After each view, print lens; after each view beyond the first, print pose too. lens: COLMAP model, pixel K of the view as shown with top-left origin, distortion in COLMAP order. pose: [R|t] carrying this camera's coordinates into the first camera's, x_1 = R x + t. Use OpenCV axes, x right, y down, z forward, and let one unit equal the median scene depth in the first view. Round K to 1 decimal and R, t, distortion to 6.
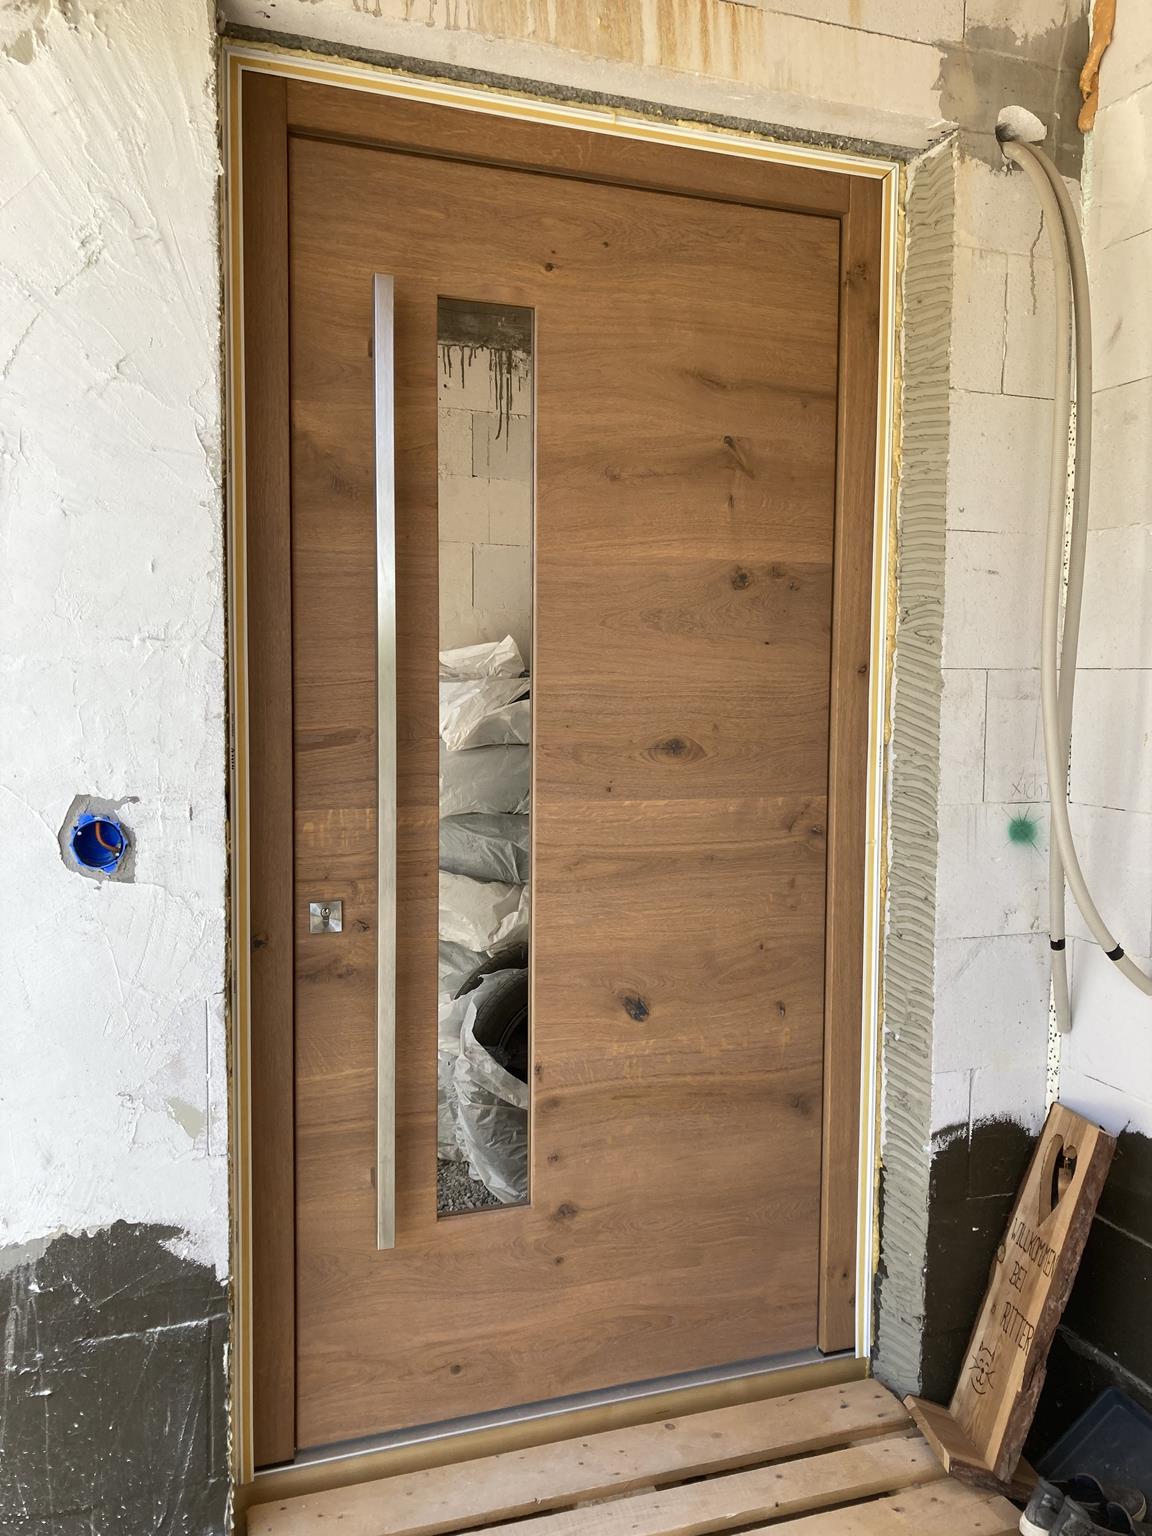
lens RADIAL K [[1271.9, 0, 585.3], [0, 1271.9, 766.9], [0, 0, 1]] dist [0.032431, -0.043992]
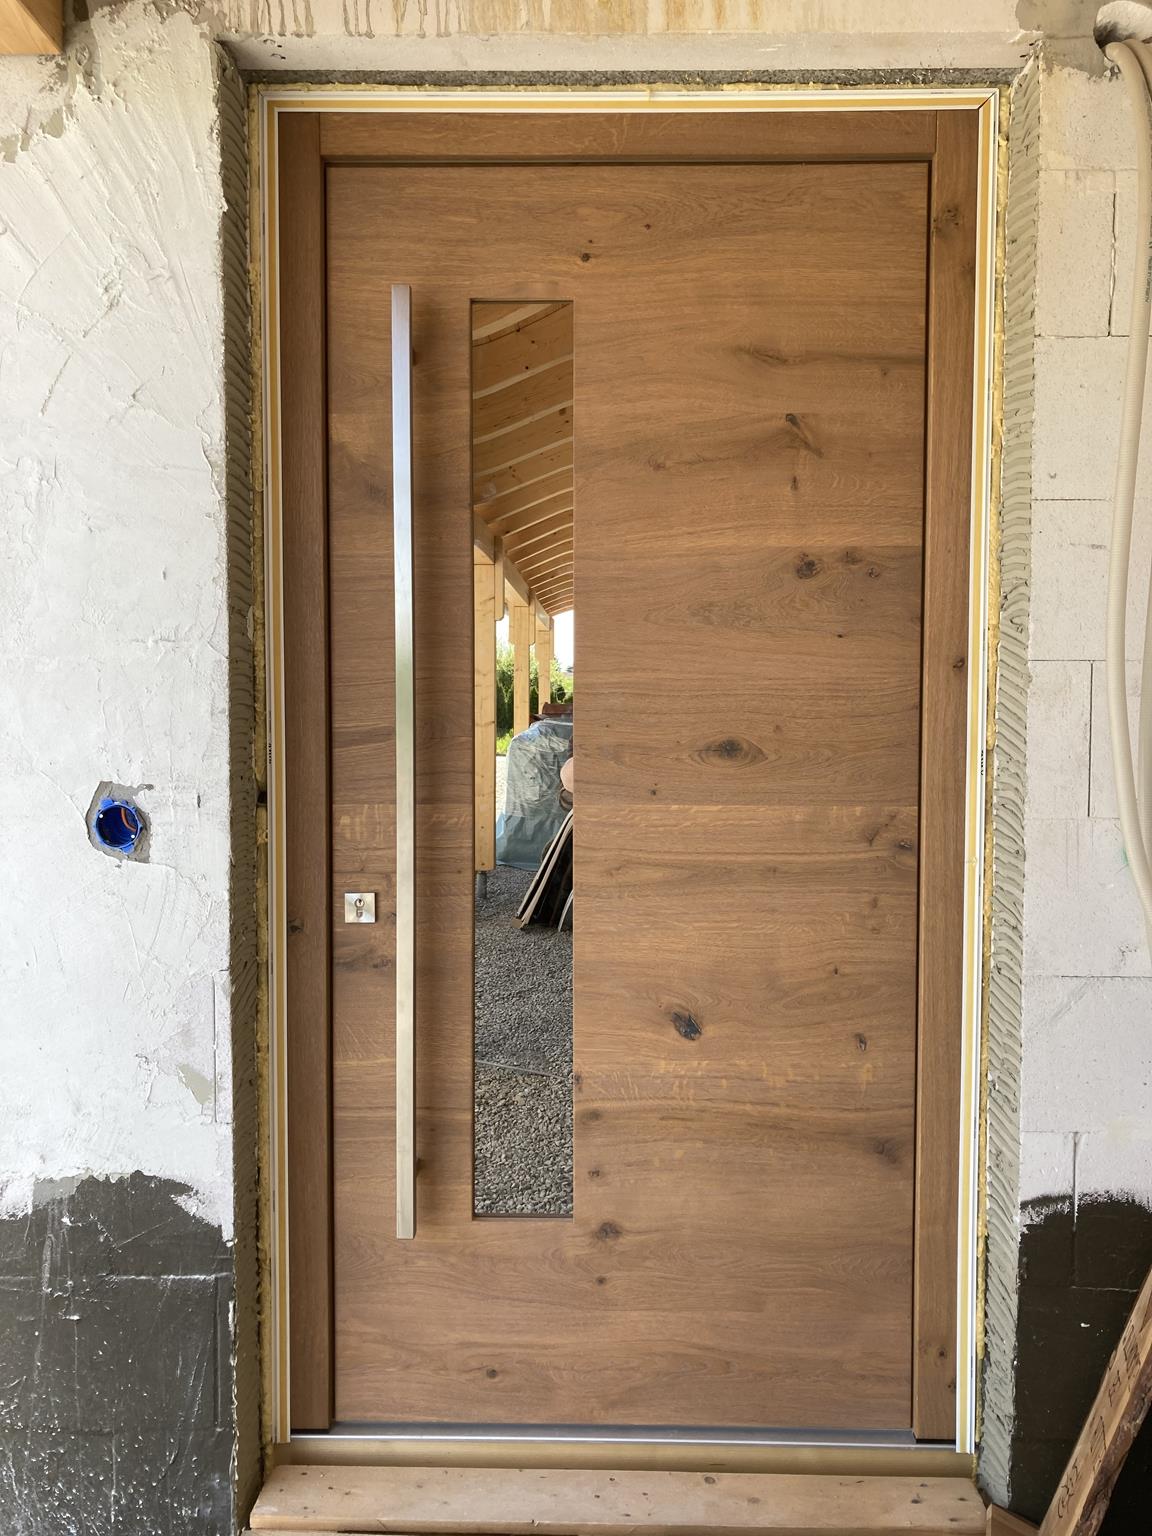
lens RADIAL K [[1271.9, 0, 572.2], [0, 1271.9, 764.3], [0, 0, 1]] dist [0.032431, -0.043992]
pose [[0.931649, 0.012533, -0.363143, 0.317111], [-0.019869, 0.999667, -0.016475, 0.013925], [0.362815, 0.022565, 0.931588, 0.089690]]
